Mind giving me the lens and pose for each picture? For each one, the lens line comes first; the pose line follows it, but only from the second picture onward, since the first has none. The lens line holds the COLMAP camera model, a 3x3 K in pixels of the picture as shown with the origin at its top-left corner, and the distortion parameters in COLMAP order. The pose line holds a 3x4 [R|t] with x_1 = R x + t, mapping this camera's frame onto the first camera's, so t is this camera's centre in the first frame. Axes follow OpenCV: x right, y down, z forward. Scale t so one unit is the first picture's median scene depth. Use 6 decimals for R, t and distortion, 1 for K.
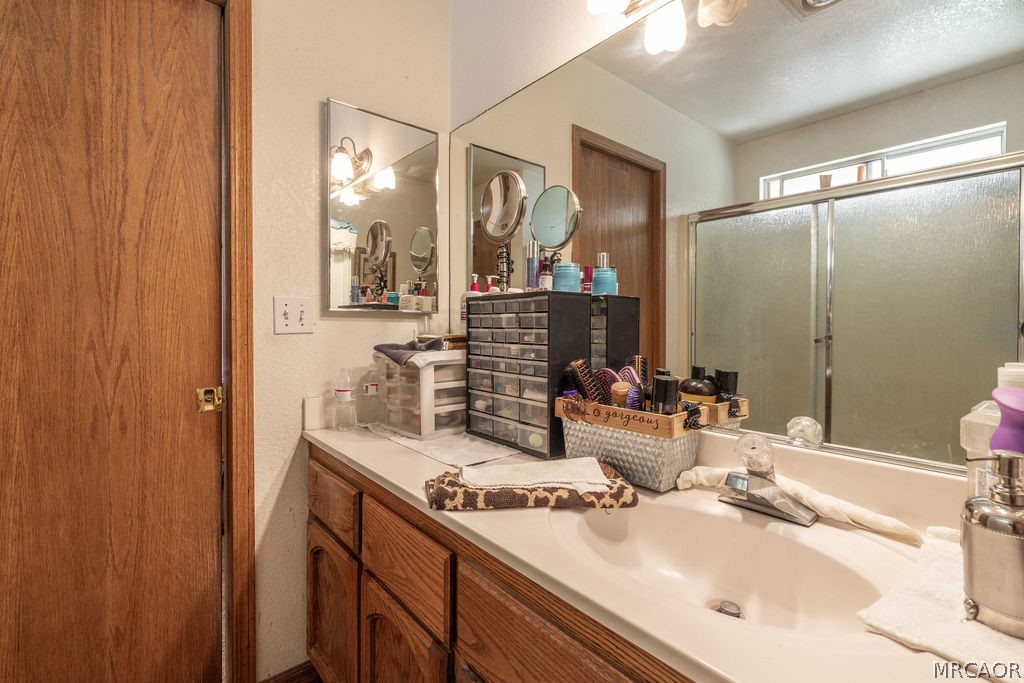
lens RADIAL K [[445.5, 0, 514.3], [0, 445.5, 339.2], [0, 0, 1]] dist [-0.000031, -0.000020]
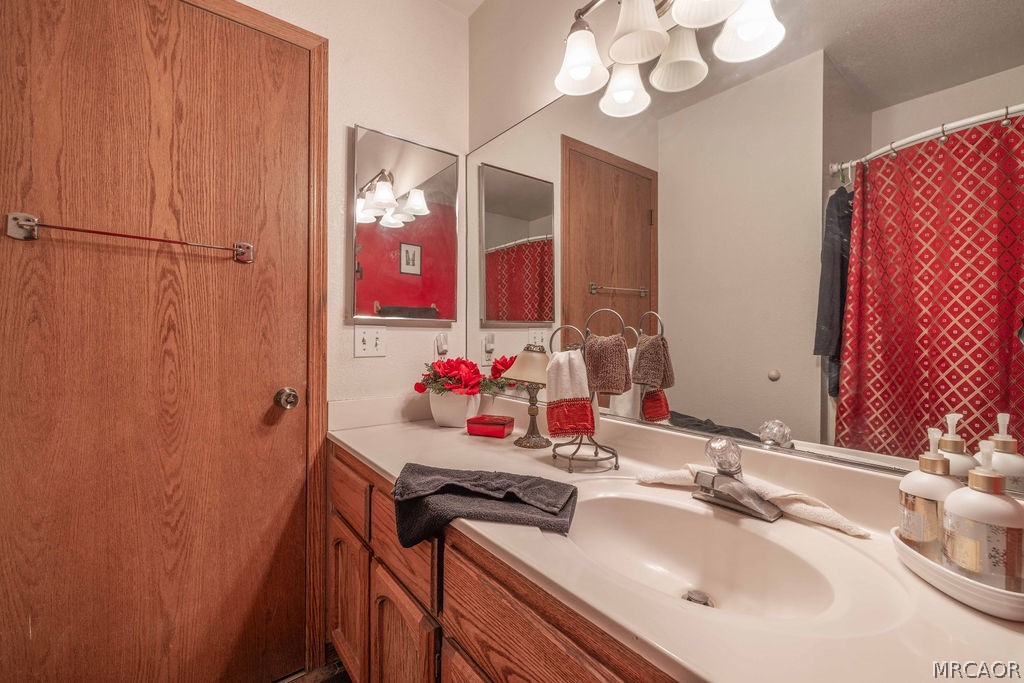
lens RADIAL K [[445.5, 0, 510.7], [0, 445.5, 338.9], [0, 0, 1]] dist [-0.000031, -0.000020]
pose [[0.997313, -0.009821, -0.072591, 0.106508], [0.007836, 0.999589, -0.027577, 0.002553], [0.072832, 0.026934, 0.996980, -0.125453]]
